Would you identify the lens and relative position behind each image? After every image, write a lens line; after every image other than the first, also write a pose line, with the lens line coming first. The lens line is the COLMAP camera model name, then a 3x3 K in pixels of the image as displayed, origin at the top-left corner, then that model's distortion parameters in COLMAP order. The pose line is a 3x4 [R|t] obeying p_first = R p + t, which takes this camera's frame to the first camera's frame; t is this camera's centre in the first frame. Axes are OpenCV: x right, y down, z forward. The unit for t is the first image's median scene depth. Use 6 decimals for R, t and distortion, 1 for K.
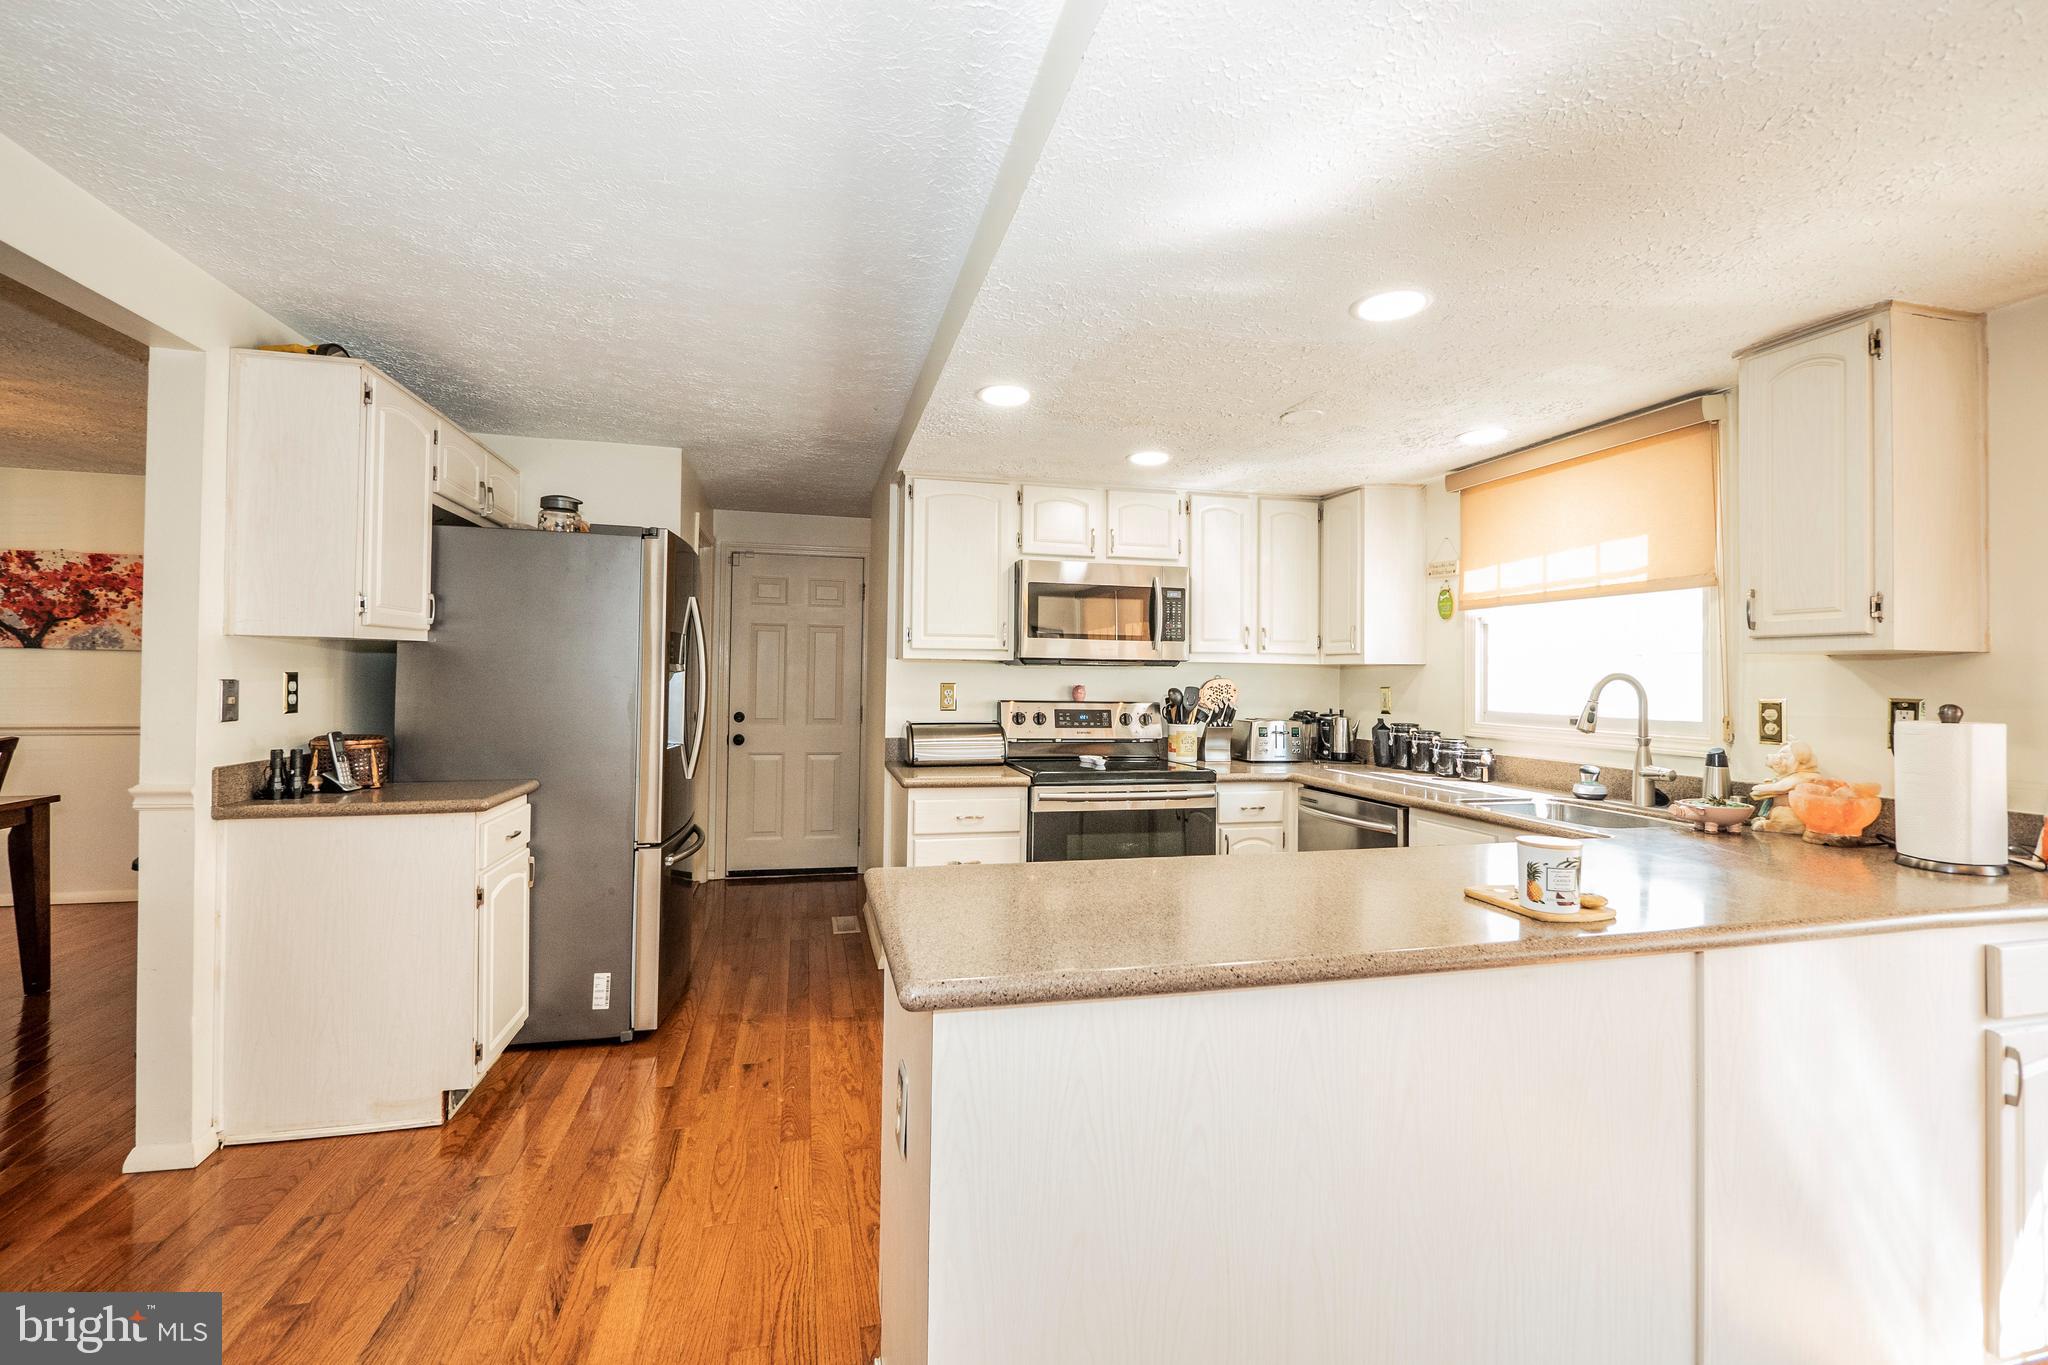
lens RADIAL K [[864.2, 0, 1017.5], [0, 864.2, 668.0], [0, 0, 1]] dist [-0.006887, 0.000376]
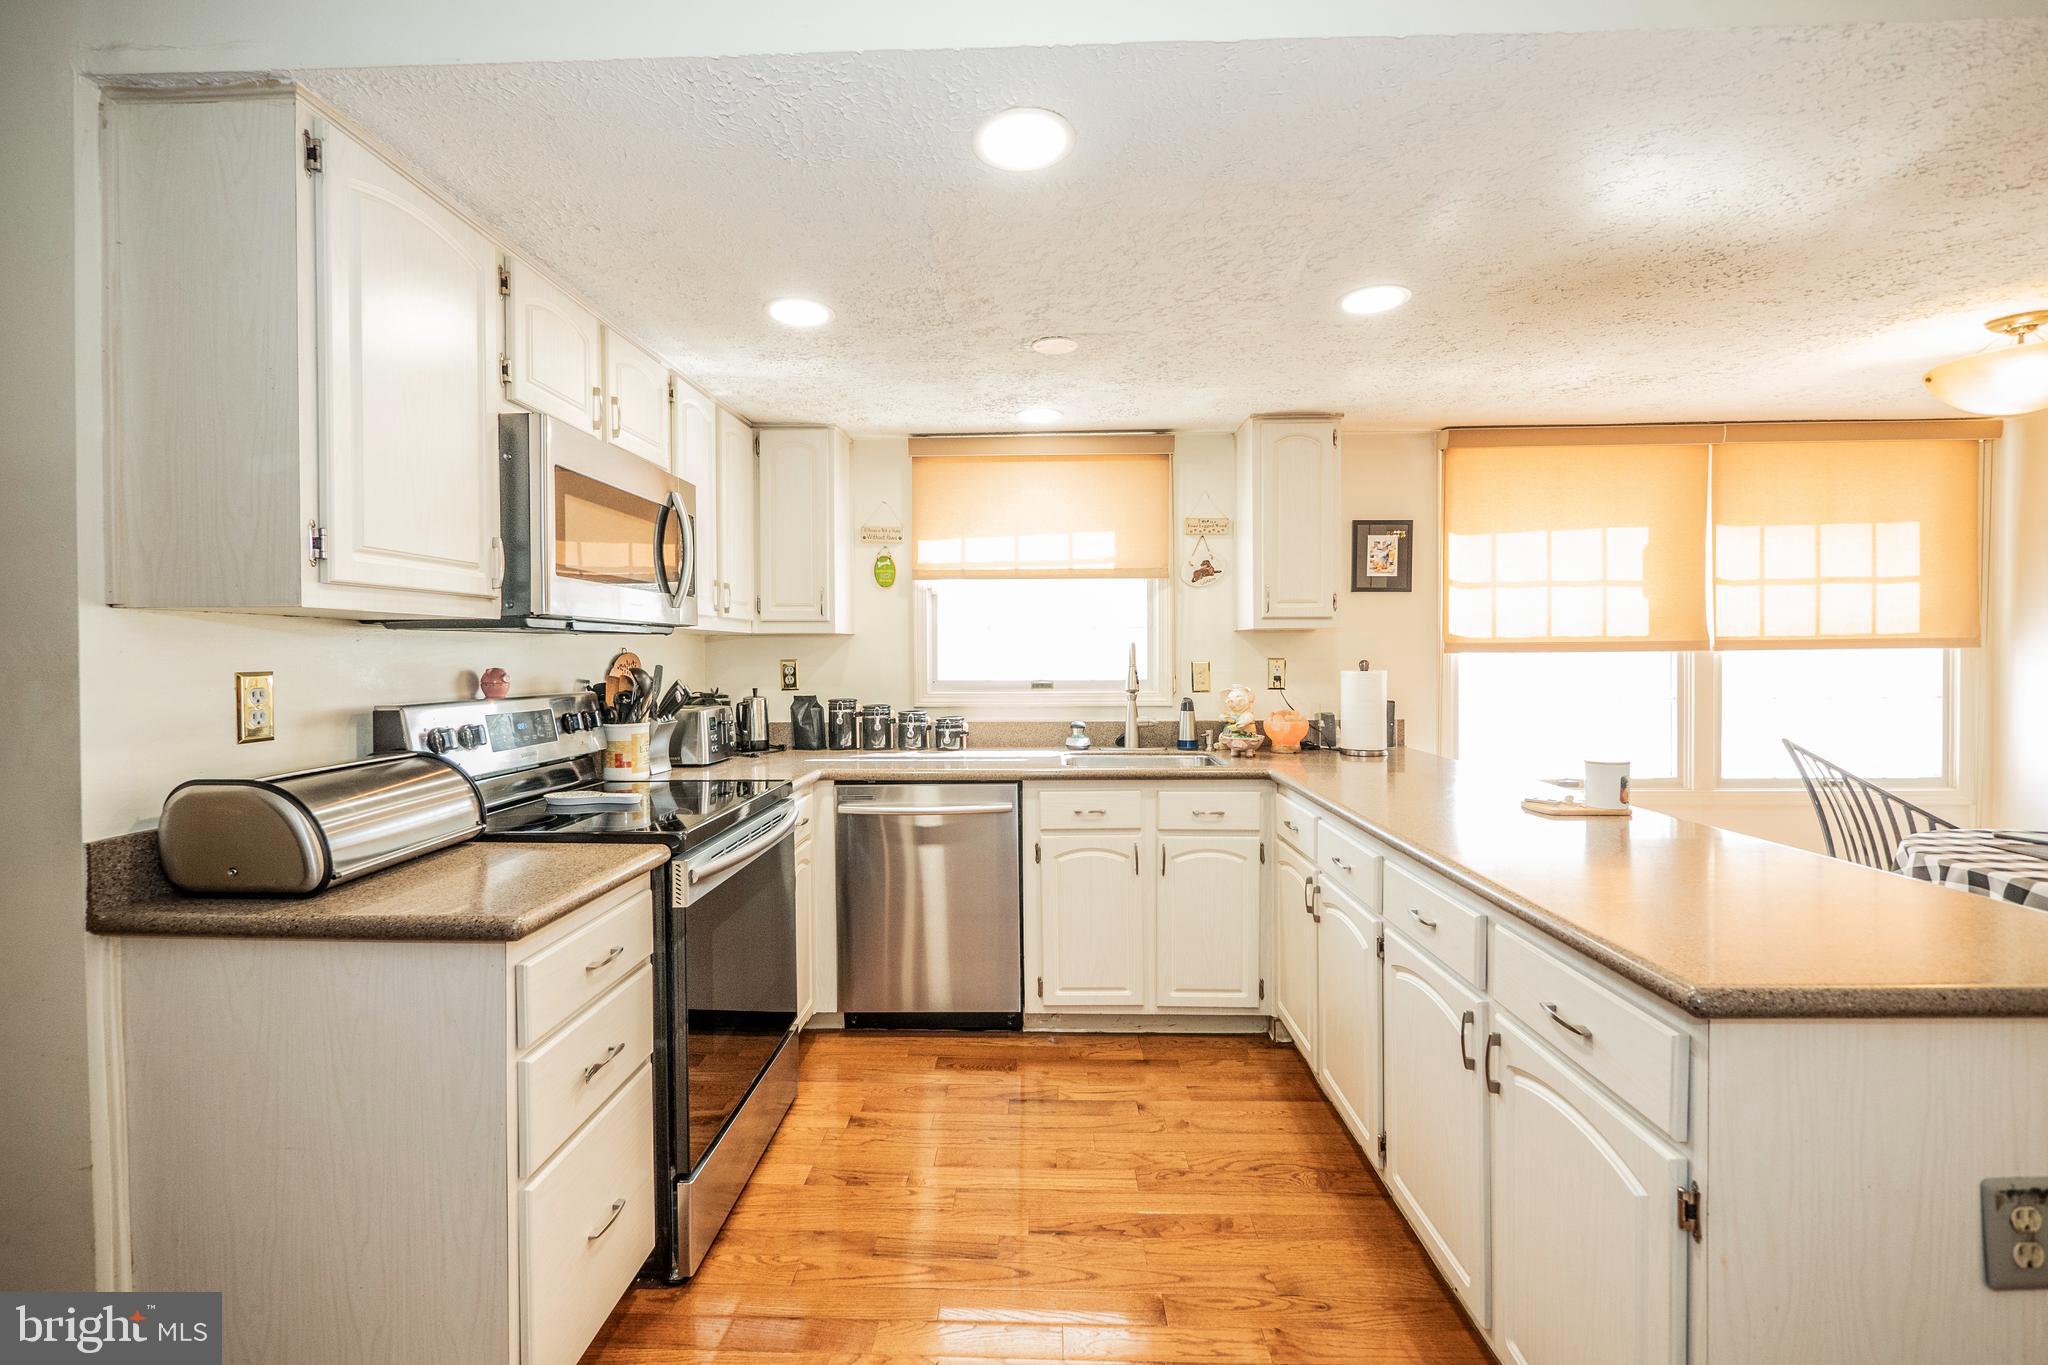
lens RADIAL K [[864.2, 0, 1017.5], [0, 864.2, 668.0], [0, 0, 1]] dist [-0.006887, 0.000376]
pose [[0.265880, -0.029806, 0.963545, -0.416666], [-0.001275, 0.999510, 0.031270, 0.003041], [-0.964005, -0.009542, 0.265712, 0.642129]]
